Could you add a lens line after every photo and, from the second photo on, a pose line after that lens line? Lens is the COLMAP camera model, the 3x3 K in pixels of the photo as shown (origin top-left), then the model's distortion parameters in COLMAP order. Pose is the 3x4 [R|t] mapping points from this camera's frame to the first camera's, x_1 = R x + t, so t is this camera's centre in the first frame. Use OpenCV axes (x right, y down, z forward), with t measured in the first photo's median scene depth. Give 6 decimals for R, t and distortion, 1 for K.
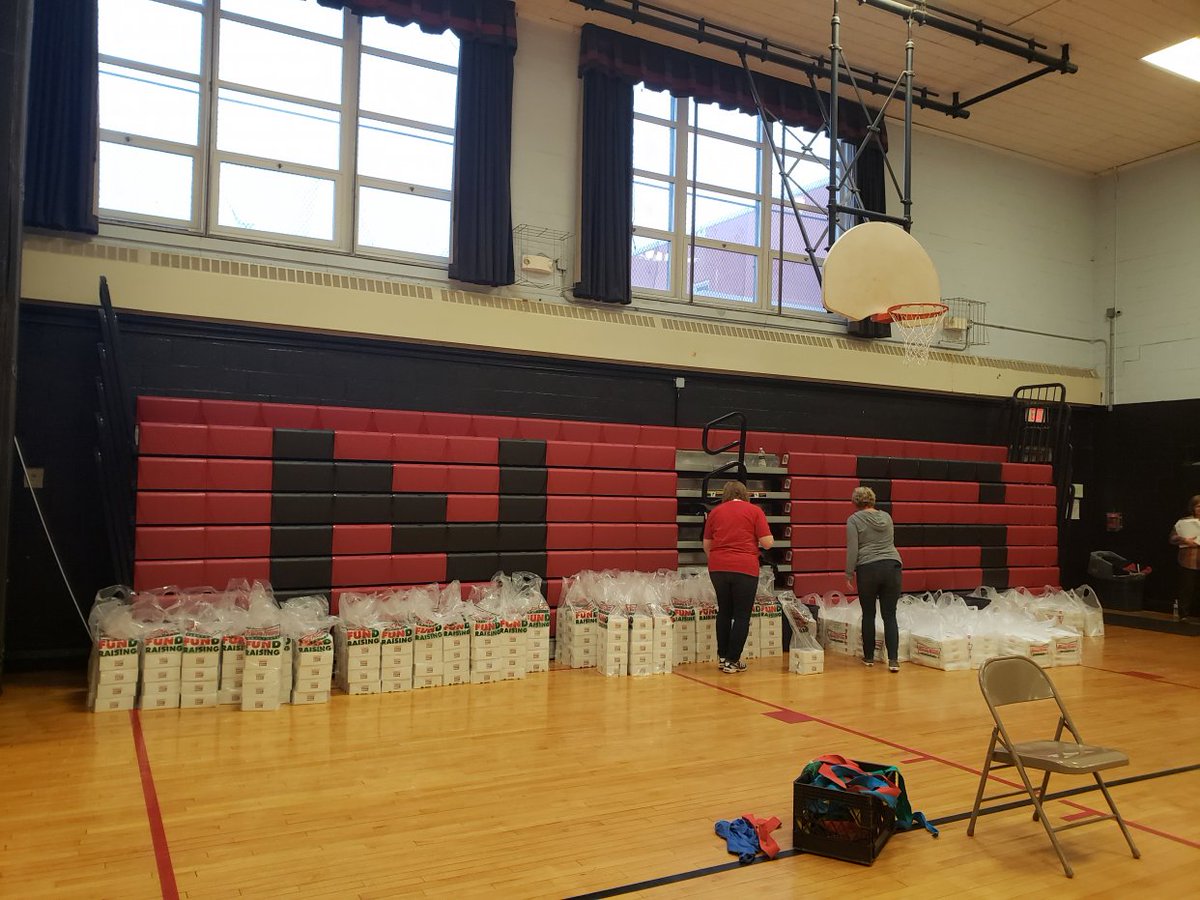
lens RADIAL K [[1002.2, 0, 599.5], [0, 1002.2, 479.9], [0, 0, 1]] dist [-0.002943, 0.001019]
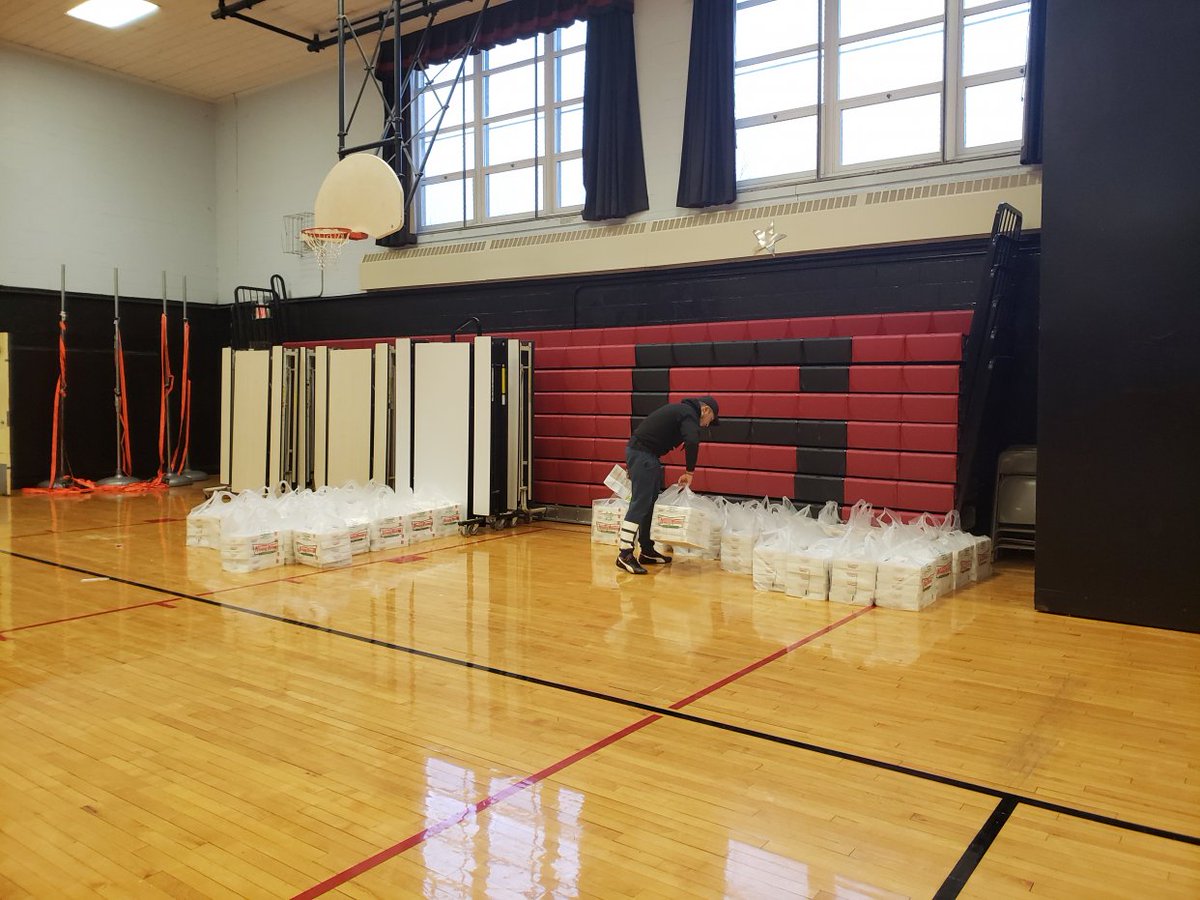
lens RADIAL K [[946.1, 0, 600.0], [0, 946.1, 450.0], [0, 0, 1]] dist [-0.006234, -0.002609]
pose [[0.395085, 0.038941, -0.917819, 0.582807], [0.016251, 0.998649, 0.049366, 0.017327], [0.918501, -0.034419, 0.393918, 0.331741]]
